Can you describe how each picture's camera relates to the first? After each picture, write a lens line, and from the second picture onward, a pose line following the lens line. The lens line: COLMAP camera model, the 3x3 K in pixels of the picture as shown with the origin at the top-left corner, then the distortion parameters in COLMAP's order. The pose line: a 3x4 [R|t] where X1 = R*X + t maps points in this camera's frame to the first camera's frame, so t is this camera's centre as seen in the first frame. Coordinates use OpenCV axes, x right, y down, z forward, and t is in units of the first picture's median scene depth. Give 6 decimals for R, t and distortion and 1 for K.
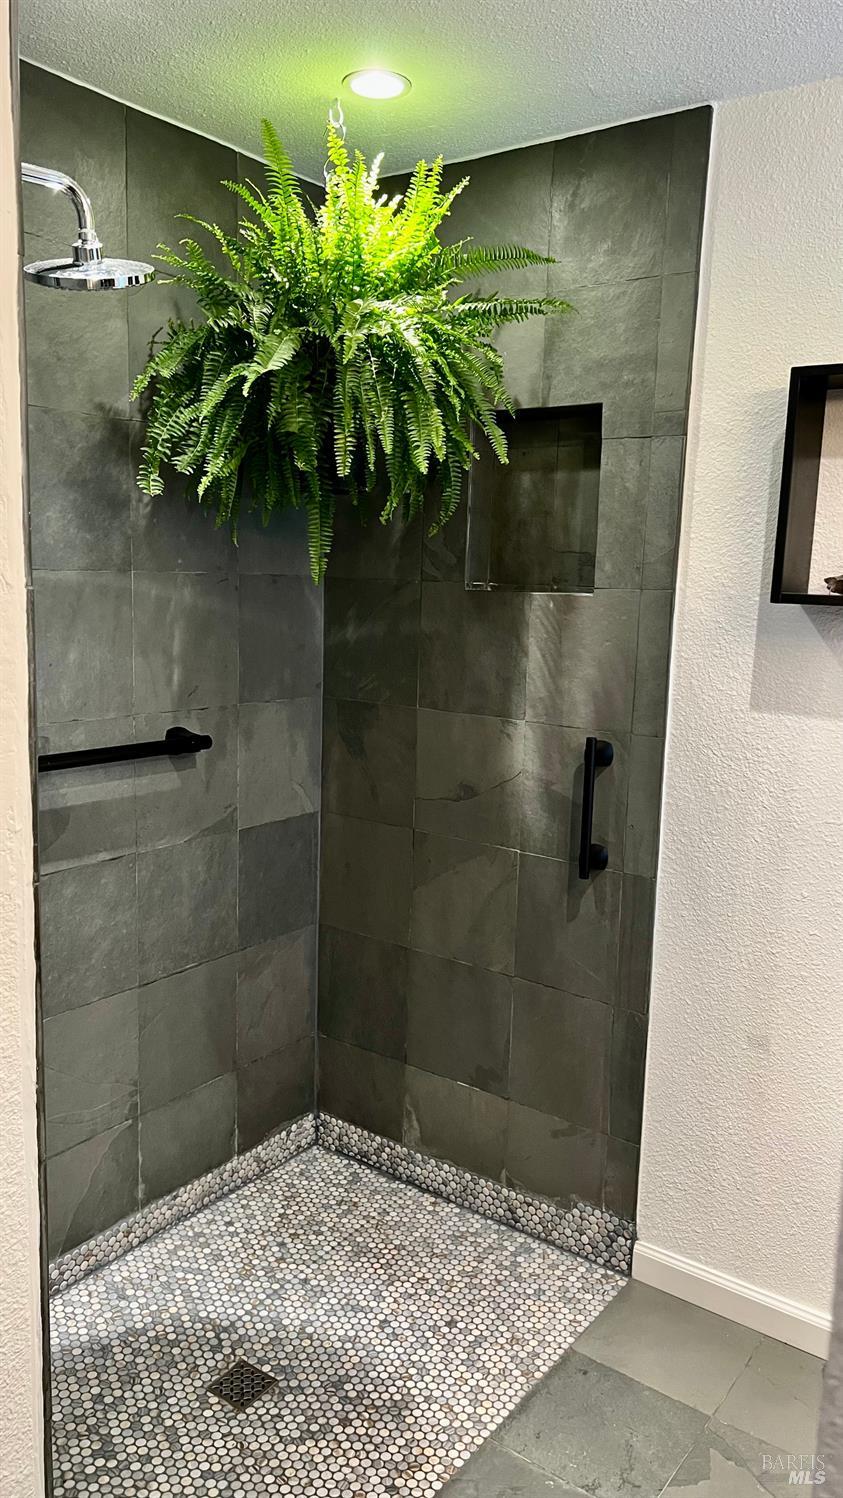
lens RADIAL K [[1141.3, 0, 420.7], [0, 1141.3, 754.2], [0, 0, 1]] dist [0.039133, 0.001326]
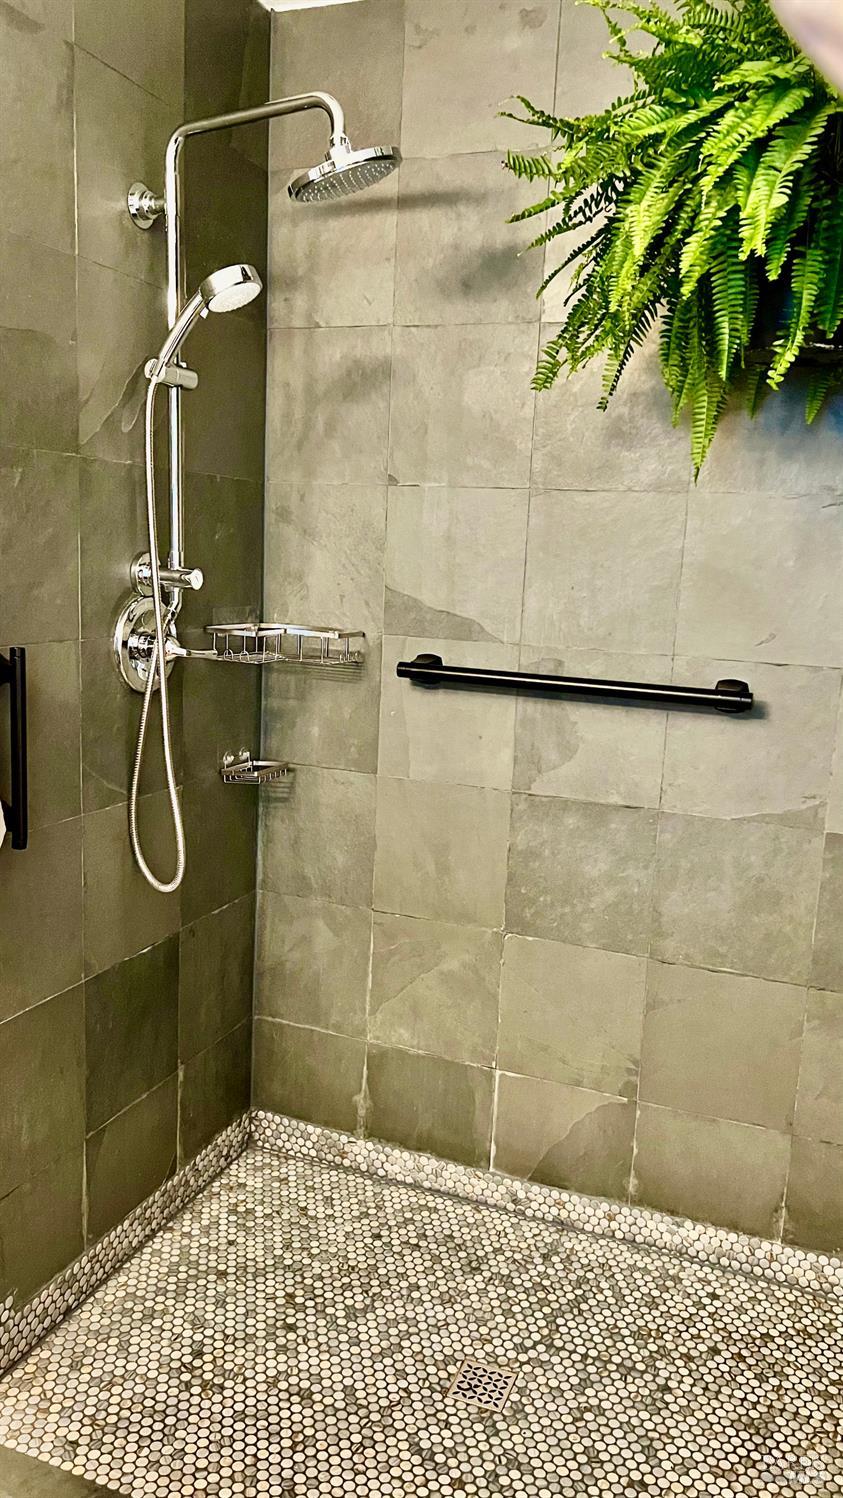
lens RADIAL K [[1141.3, 0, 422.0], [0, 1141.3, 743.1], [0, 0, 1]] dist [0.039133, 0.001326]
pose [[0.272438, 0.156118, -0.949423, 0.526012], [-0.198092, 0.974711, 0.103433, -0.020292], [0.941561, 0.159894, 0.296474, 0.529421]]
